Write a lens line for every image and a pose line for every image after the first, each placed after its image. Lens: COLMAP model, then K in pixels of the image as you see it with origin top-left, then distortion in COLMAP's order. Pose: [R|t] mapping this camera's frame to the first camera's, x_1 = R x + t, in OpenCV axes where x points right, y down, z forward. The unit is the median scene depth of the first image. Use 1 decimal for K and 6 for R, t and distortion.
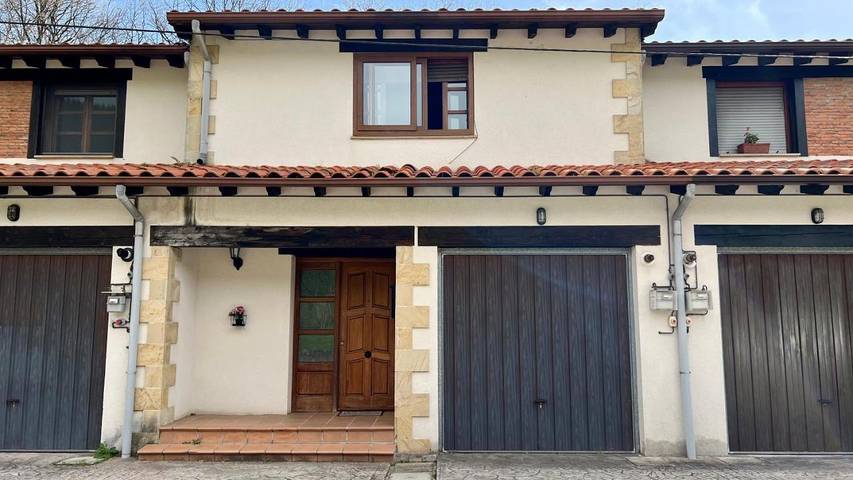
lens RADIAL K [[657.3, 0, 428.5], [0, 657.3, 237.5], [0, 0, 1]] dist [0.038525, -0.010169]
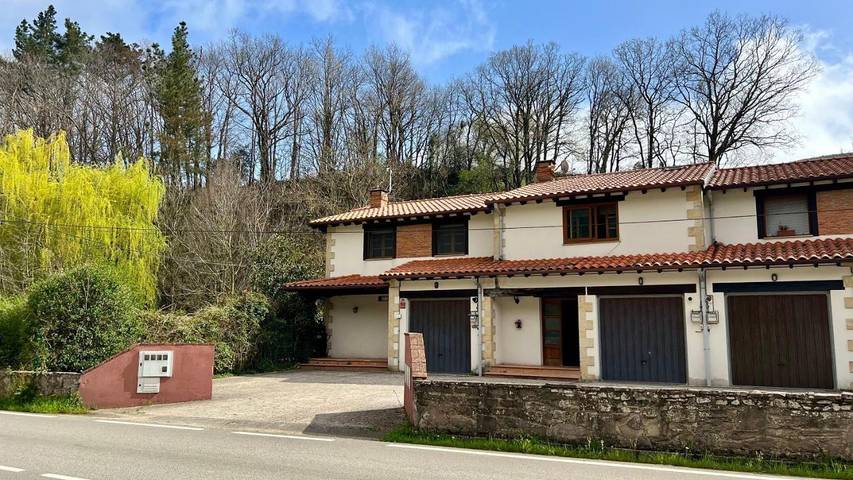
lens RADIAL K [[657.3, 0, 428.2], [0, 657.3, 241.2], [0, 0, 1]] dist [0.038525, -0.010169]
pose [[0.900026, -0.053605, -0.432527, 0.511759], [0.049856, 0.998556, -0.020013, -0.163880], [0.432975, -0.003552, 0.901399, -1.420944]]
